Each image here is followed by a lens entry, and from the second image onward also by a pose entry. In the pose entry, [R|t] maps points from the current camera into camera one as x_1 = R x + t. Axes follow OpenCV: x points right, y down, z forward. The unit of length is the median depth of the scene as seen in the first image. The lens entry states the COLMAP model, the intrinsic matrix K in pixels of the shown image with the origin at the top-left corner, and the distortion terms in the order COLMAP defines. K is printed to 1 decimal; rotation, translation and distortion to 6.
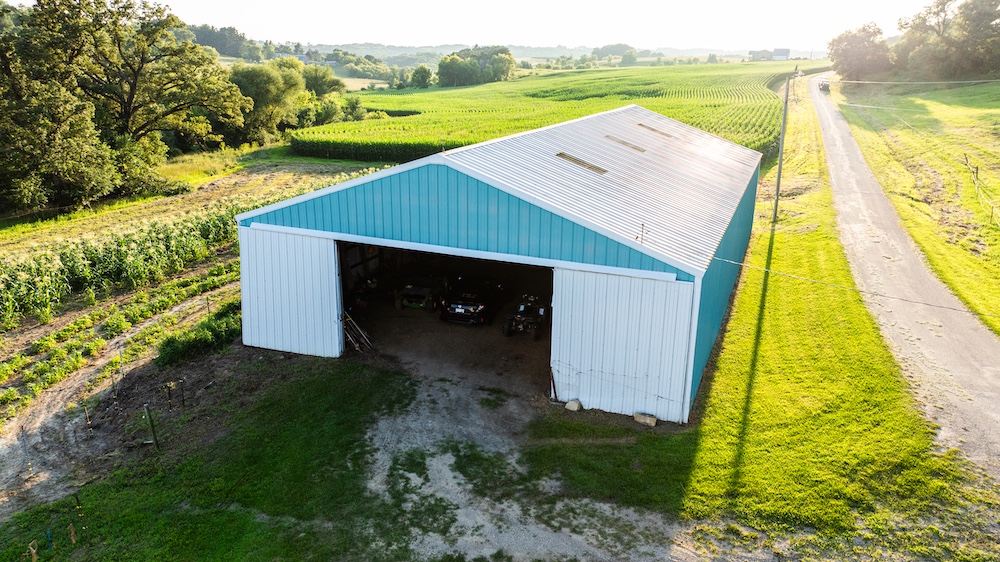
lens RADIAL K [[718.7, 0, 500.0], [0, 718.7, 281.0], [0, 0, 1]] dist [-0.059765, 0.080255]
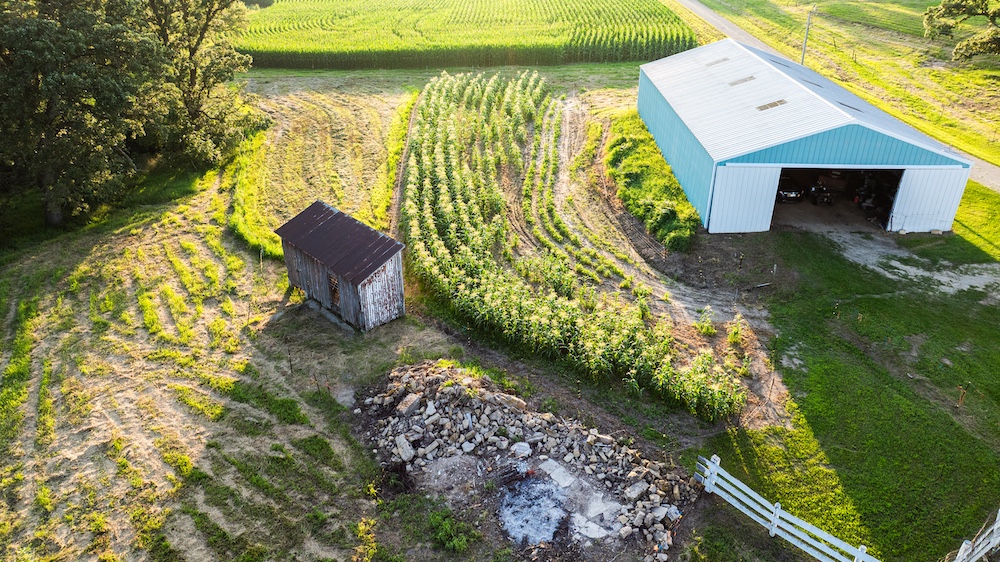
lens RADIAL K [[718.7, 0, 500.0], [0, 718.7, 281.0], [0, 0, 1]] dist [-0.059765, 0.080255]
pose [[0.915678, -0.185020, 0.356793, -1.817442], [0.115222, 0.971322, 0.207986, -0.268886], [-0.385042, -0.149337, 0.910736, -0.497220]]
